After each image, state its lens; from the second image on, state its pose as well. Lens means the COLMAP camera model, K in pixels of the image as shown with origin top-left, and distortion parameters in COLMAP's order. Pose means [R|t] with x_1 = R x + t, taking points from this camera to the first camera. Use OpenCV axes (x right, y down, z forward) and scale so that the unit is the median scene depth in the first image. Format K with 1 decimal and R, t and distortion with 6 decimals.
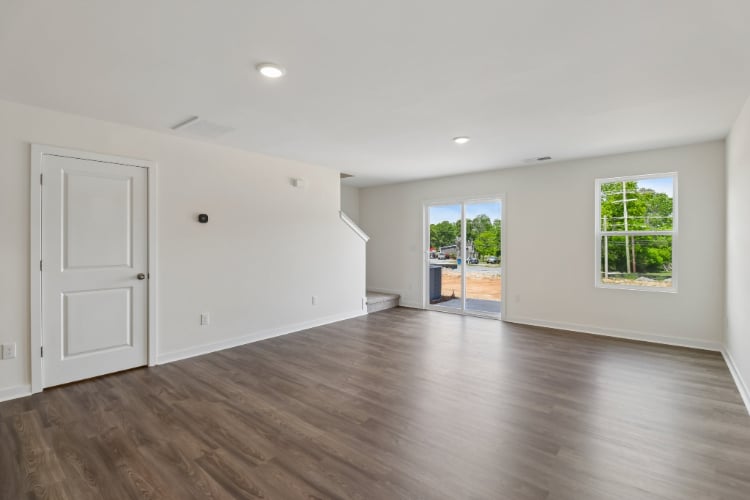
lens RADIAL K [[366.0, 0, 376.8], [0, 366.0, 221.0], [0, 0, 1]] dist [-0.017562, 0.000426]
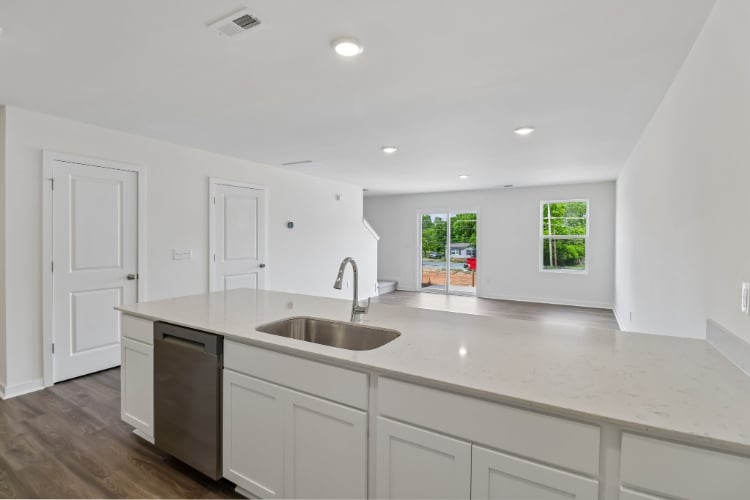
lens RADIAL K [[355.2, 0, 387.7], [0, 355.2, 237.6], [0, 0, 1]] dist [-0.003765, -0.001091]
pose [[0.984681, -0.007891, 0.174185, -0.187314], [-0.000140, 0.998939, 0.046047, -0.011840], [-0.174364, -0.045366, 0.983636, -0.226965]]
